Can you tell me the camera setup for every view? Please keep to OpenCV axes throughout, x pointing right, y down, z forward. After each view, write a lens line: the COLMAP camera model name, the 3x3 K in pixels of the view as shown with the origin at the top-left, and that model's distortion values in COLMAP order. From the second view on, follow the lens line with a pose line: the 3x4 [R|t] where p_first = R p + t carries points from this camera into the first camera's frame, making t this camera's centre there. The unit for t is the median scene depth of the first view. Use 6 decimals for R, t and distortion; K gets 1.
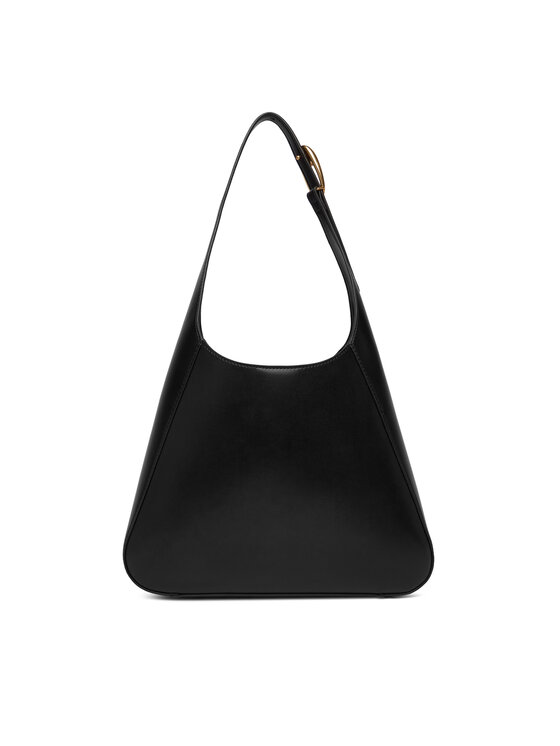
lens RADIAL K [[641.5, 0, 279.0], [0, 641.5, 367.3], [0, 0, 1]] dist [0.085379, 0.001325]
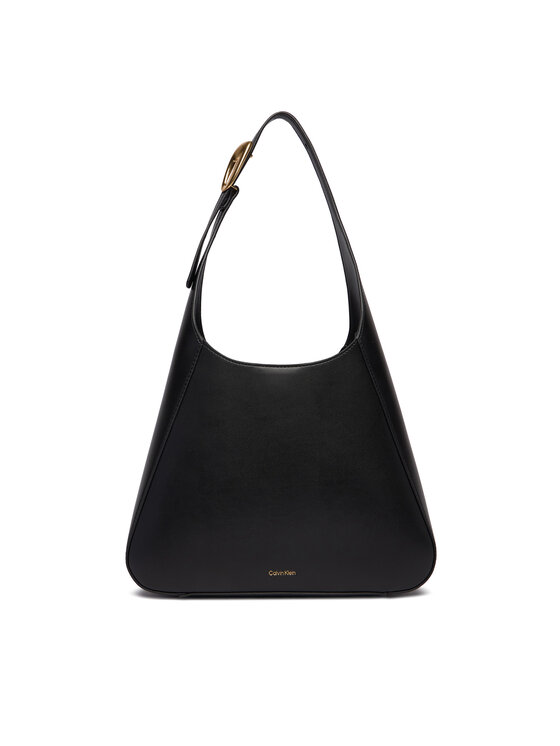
lens RADIAL K [[750.7, 0, 277.5], [0, 750.7, 376.3], [0, 0, 1]] dist [-0.110522, 0.000000]
pose [[0.999991, 0.002710, -0.003374, -0.003622], [-0.002851, 0.999084, -0.042695, 0.066313], [0.003255, 0.042704, 0.999082, -0.153626]]
